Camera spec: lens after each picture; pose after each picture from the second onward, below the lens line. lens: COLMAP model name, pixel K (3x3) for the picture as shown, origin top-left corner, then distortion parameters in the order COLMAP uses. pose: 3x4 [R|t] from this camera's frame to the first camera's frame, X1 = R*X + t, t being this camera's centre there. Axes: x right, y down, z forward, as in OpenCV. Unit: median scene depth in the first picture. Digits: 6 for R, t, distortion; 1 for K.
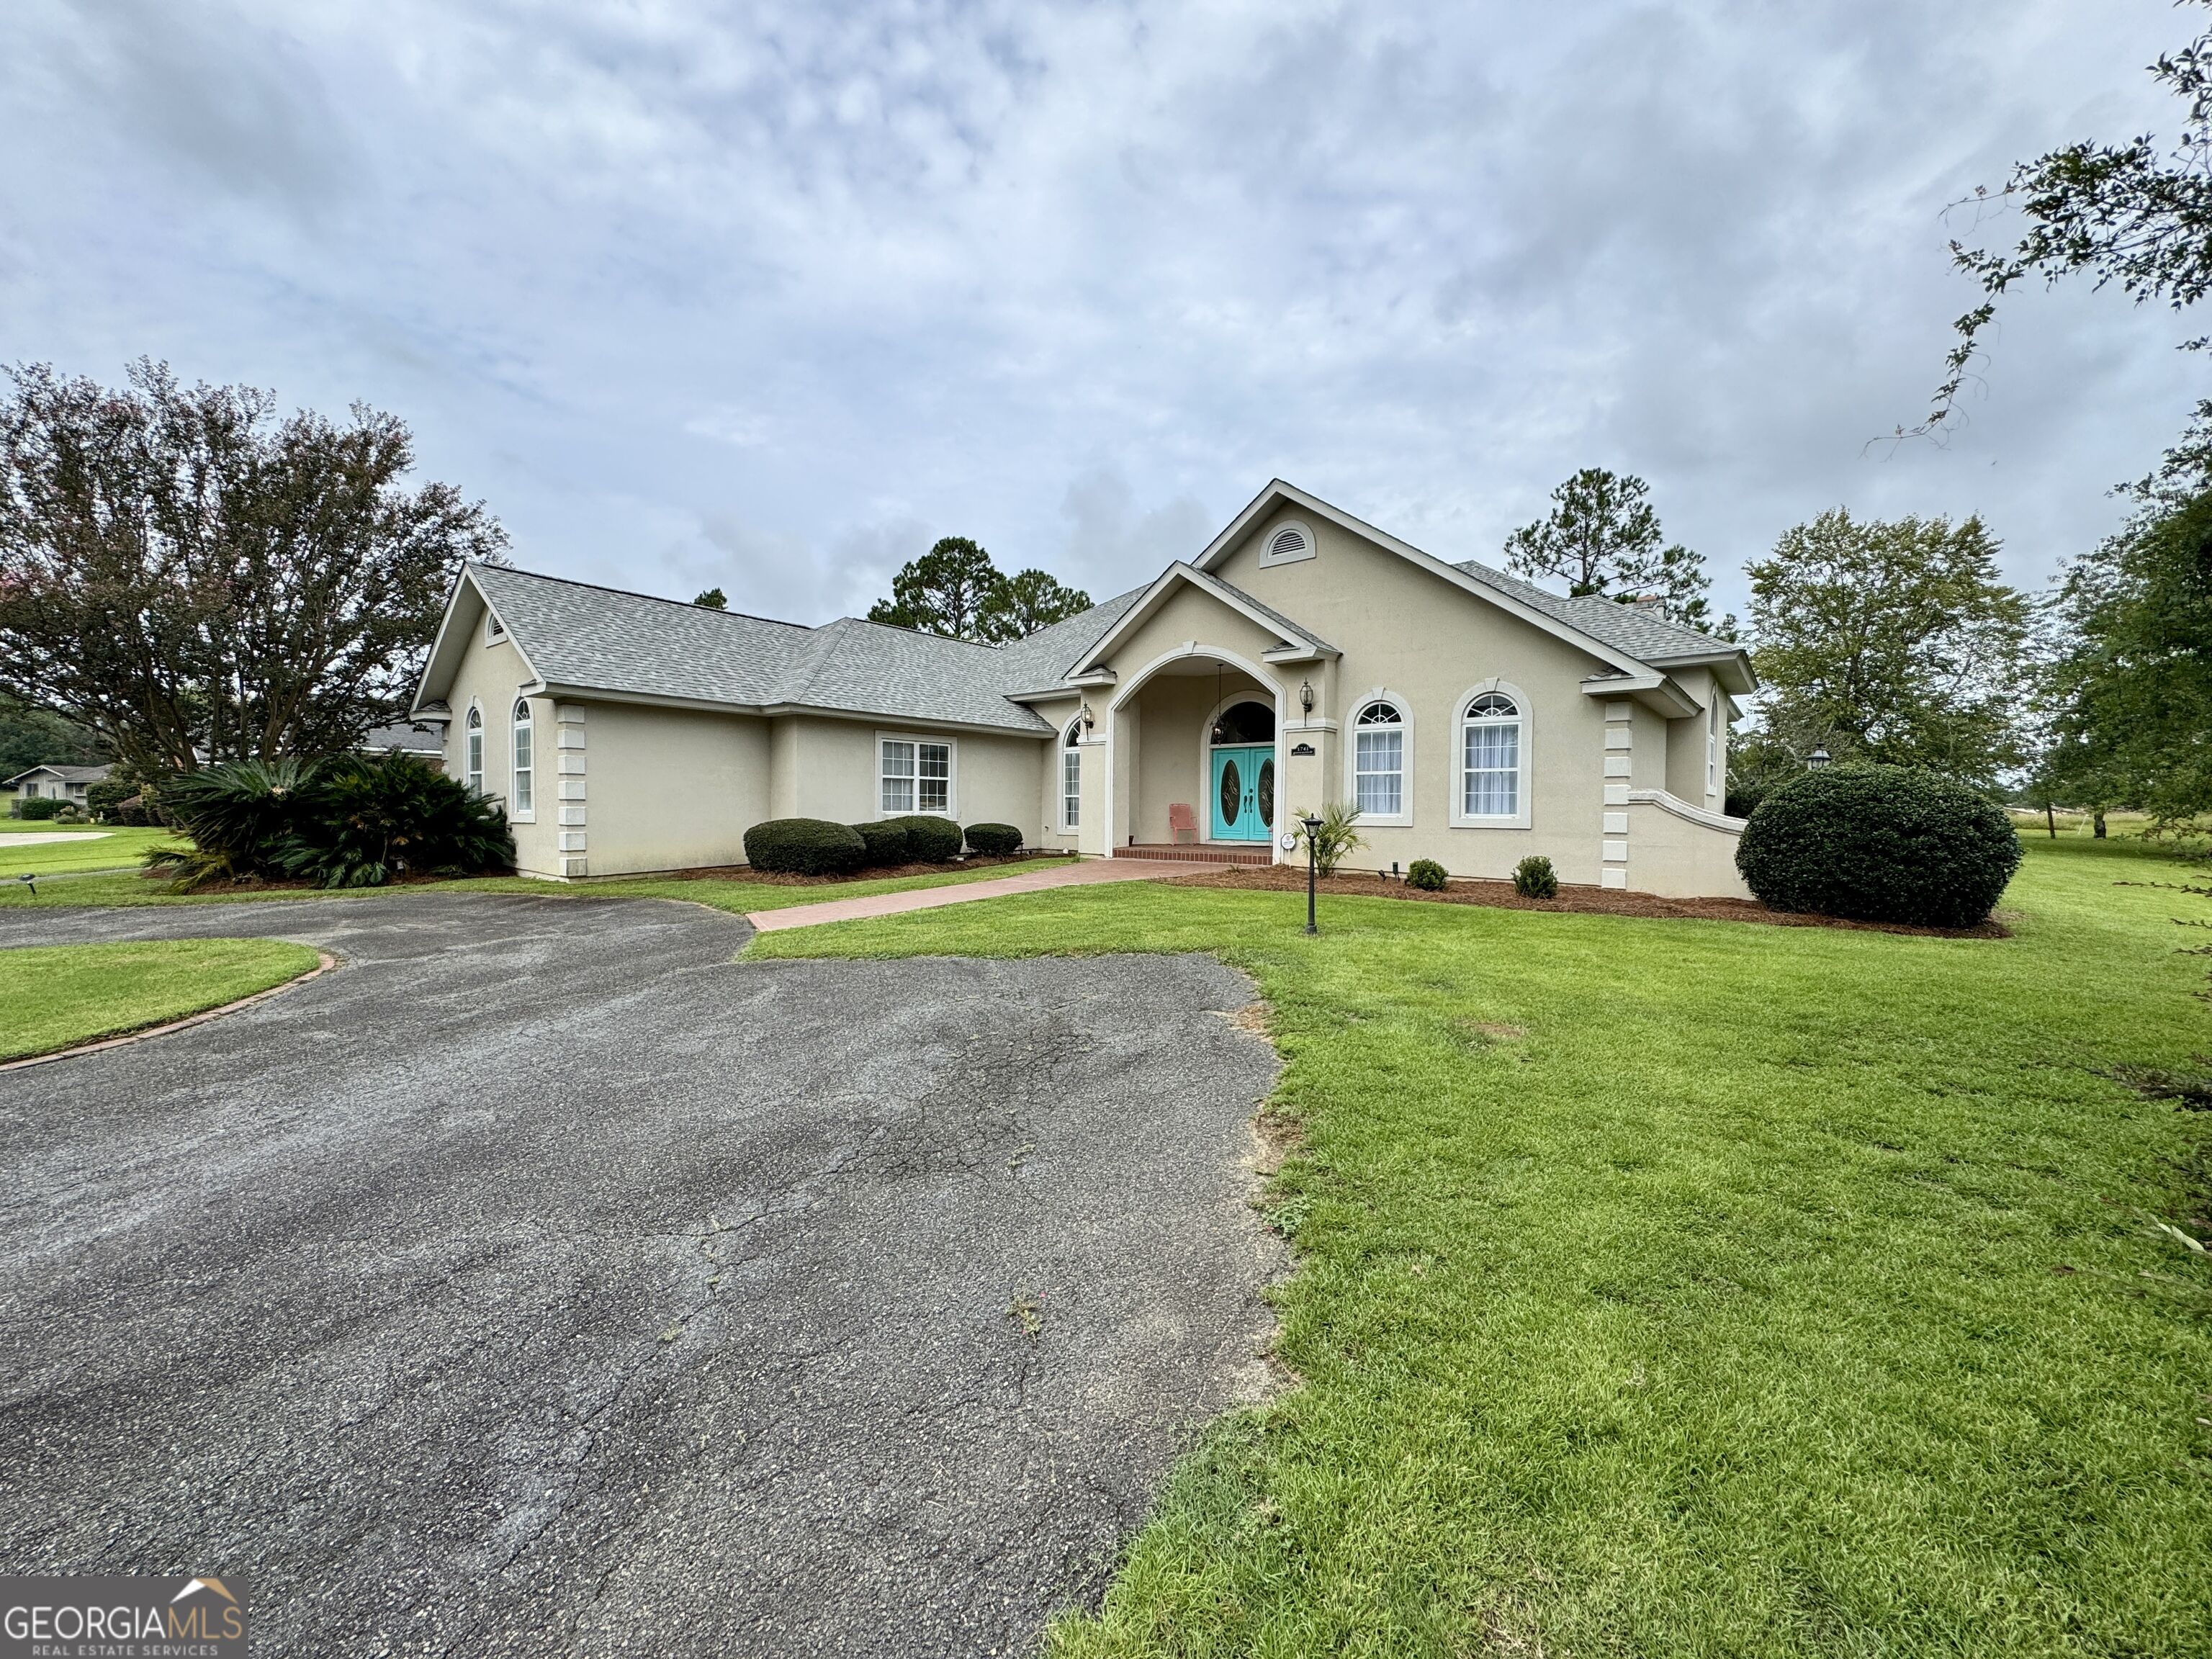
lens RADIAL K [[912.6, 0, 1109.8], [0, 912.6, 818.2], [0, 0, 1]] dist [-0.001055, -0.000383]
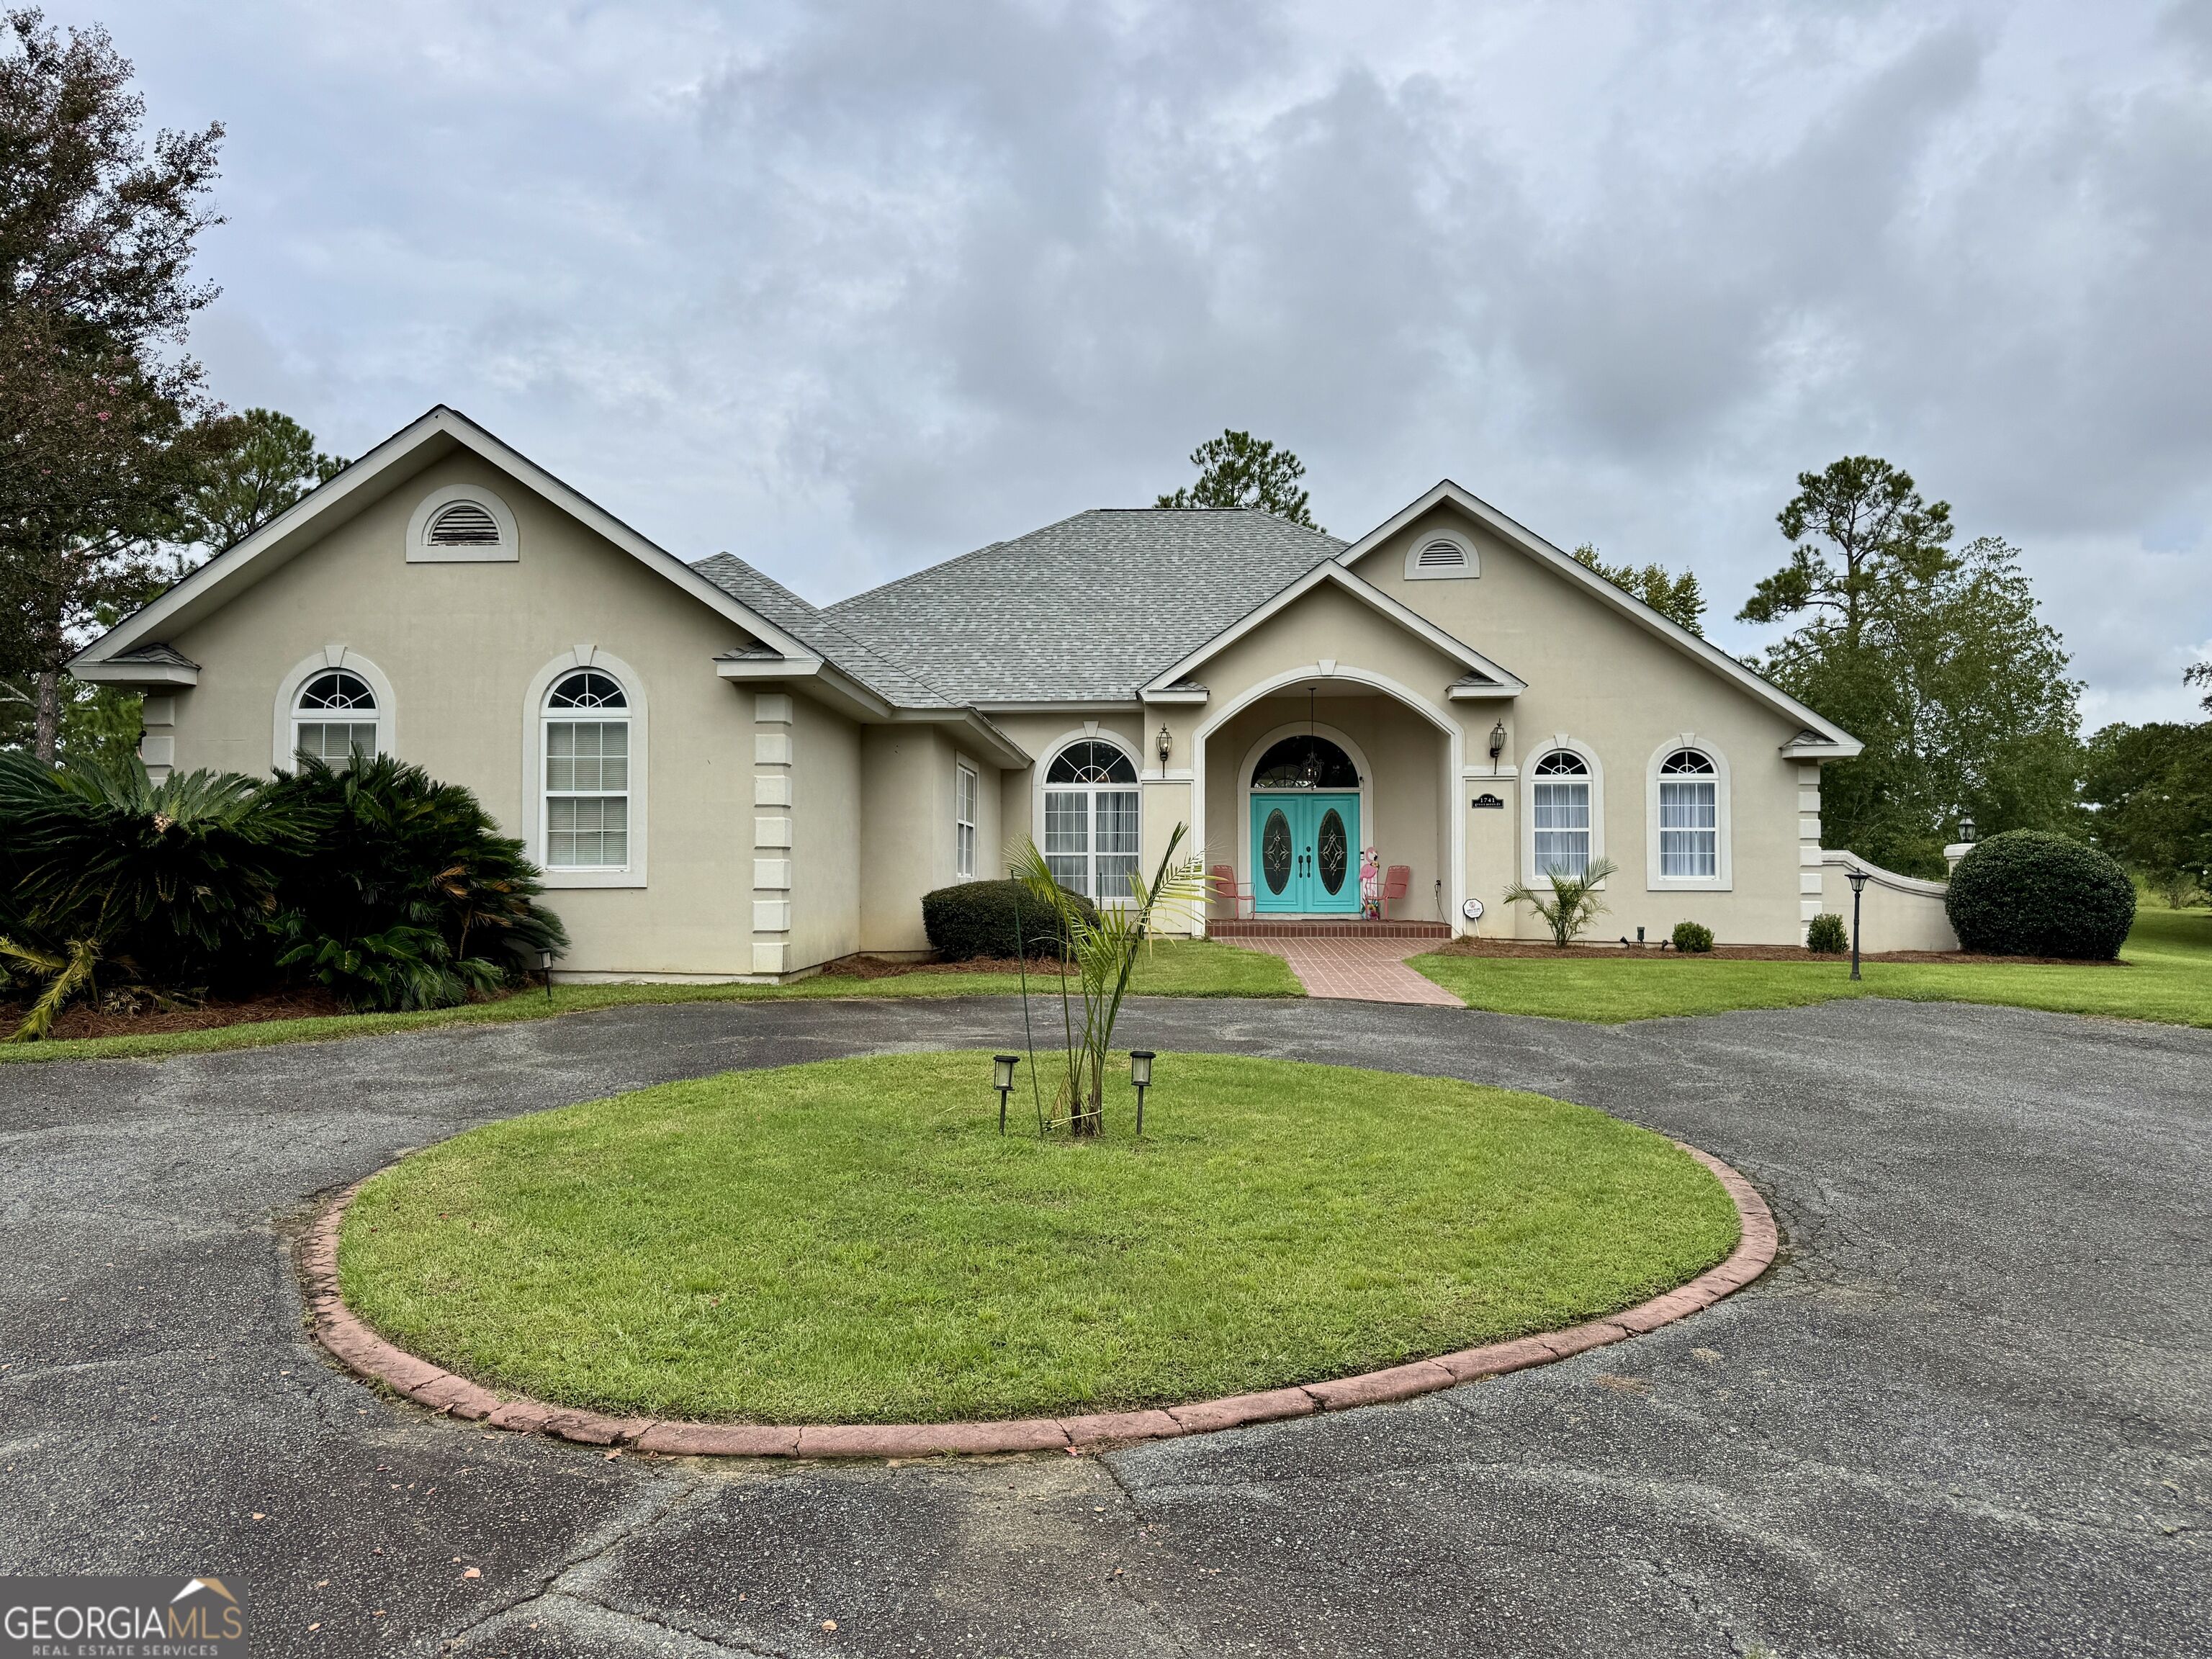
lens RADIAL K [[1550.1, 0, 1139.1], [0, 1550.1, 836.3], [0, 0, 1]] dist [0.216968, -0.332331]
pose [[0.778534, 0.017032, 0.627371, -0.935742], [0.011056, 0.999104, -0.040844, 0.013936], [-0.627505, 0.038735, 0.777649, 0.060302]]
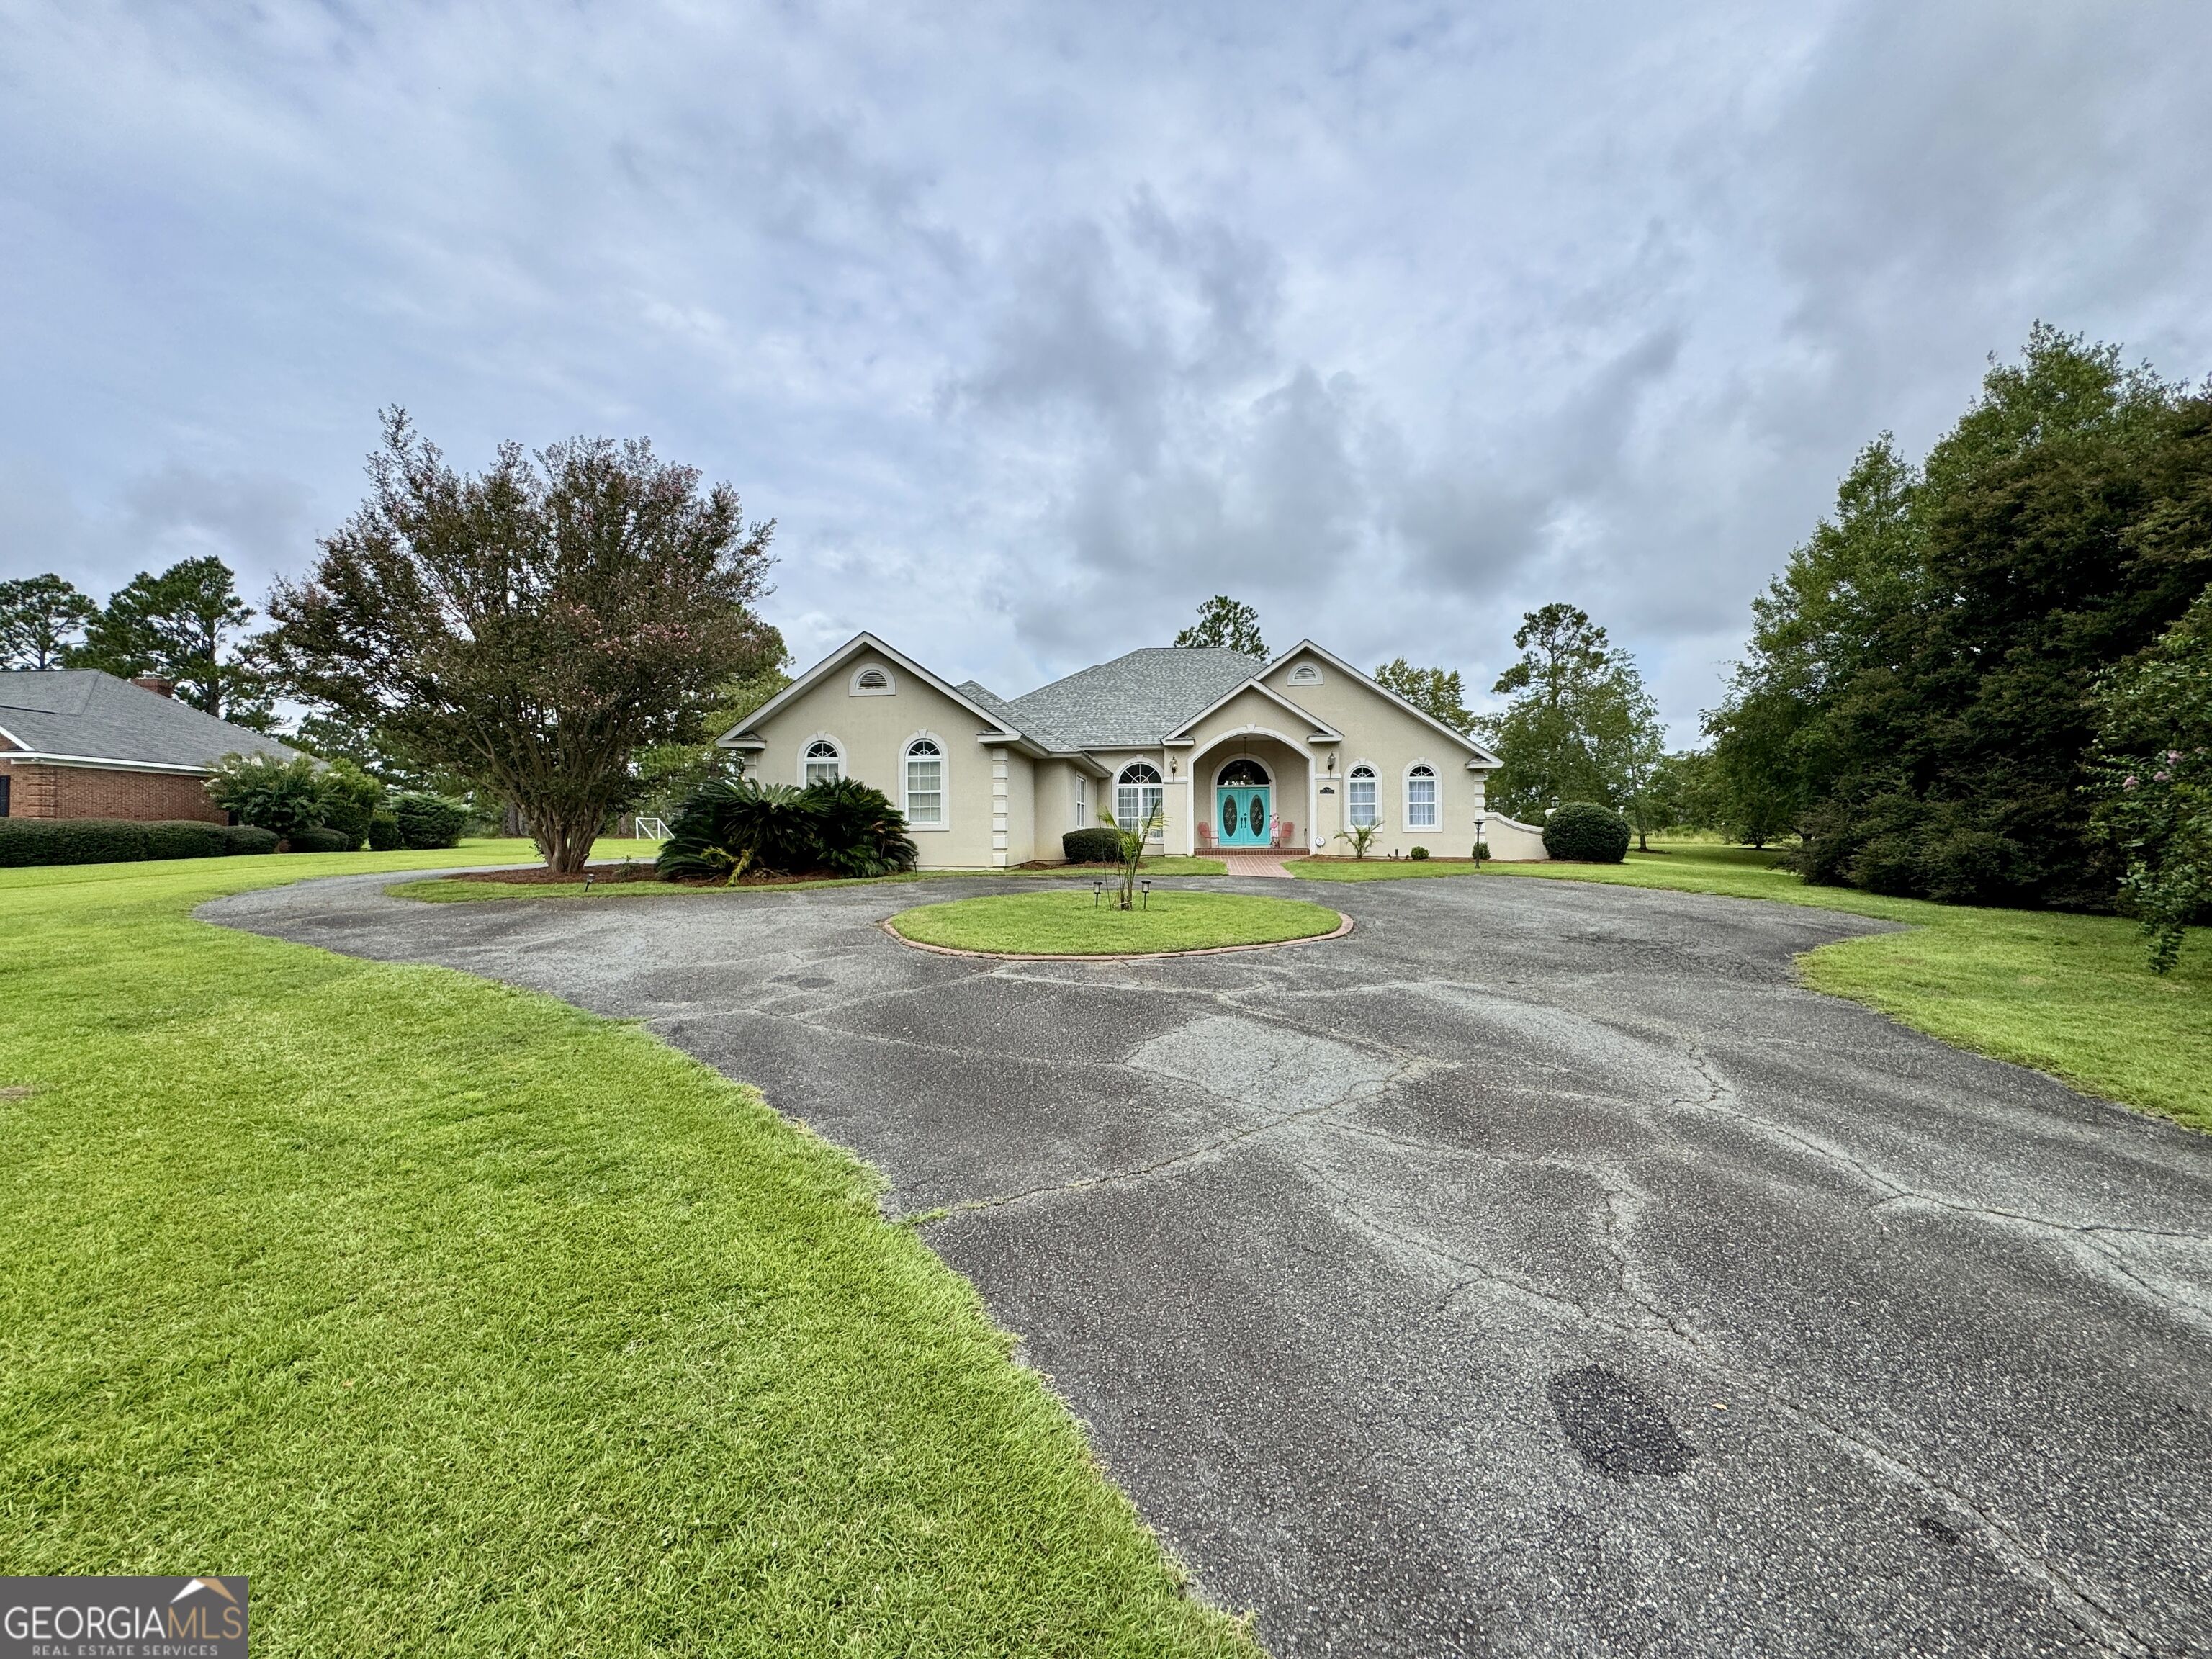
lens RADIAL K [[924.8, 0, 1106.0], [0, 924.8, 829.5], [0, 0, 1]] dist [-0.011036, -0.000112]
pose [[0.829638, 0.000780, 0.558301, -1.141105], [0.015951, 0.999558, -0.025099, 0.040121], [-0.558074, 0.029728, 0.829259, -0.267402]]
